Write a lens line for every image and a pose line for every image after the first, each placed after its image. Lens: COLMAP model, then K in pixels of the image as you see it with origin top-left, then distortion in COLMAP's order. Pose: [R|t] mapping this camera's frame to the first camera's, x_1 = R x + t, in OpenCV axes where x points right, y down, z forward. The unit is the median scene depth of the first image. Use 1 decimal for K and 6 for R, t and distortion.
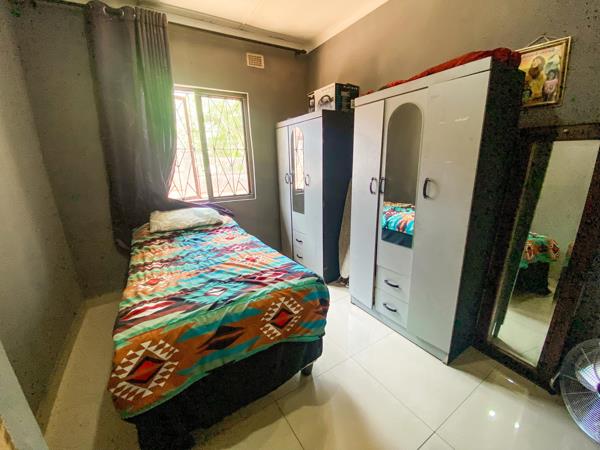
lens RADIAL K [[242.0, 0, 298.4], [0, 242.0, 224.5], [0, 0, 1]] dist [0.002212, 0.000041]
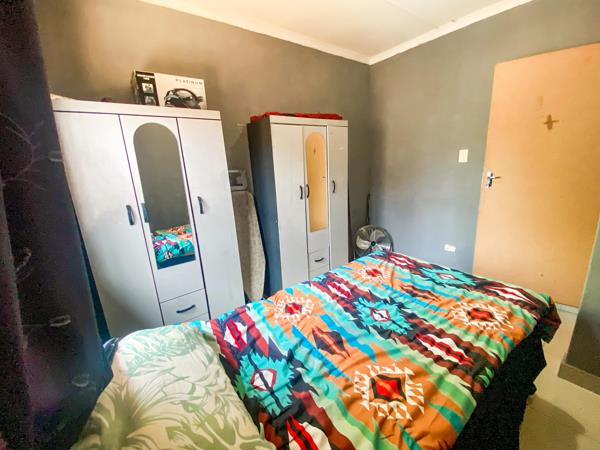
lens RADIAL K [[242.0, 0, 298.6], [0, 242.0, 225.3], [0, 0, 1]] dist [0.002212, 0.000041]
pose [[-0.063206, -0.211659, 0.975298, -0.711953], [0.316383, 0.922595, 0.220725, -0.219130], [-0.946524, 0.322518, 0.008652, 0.825020]]
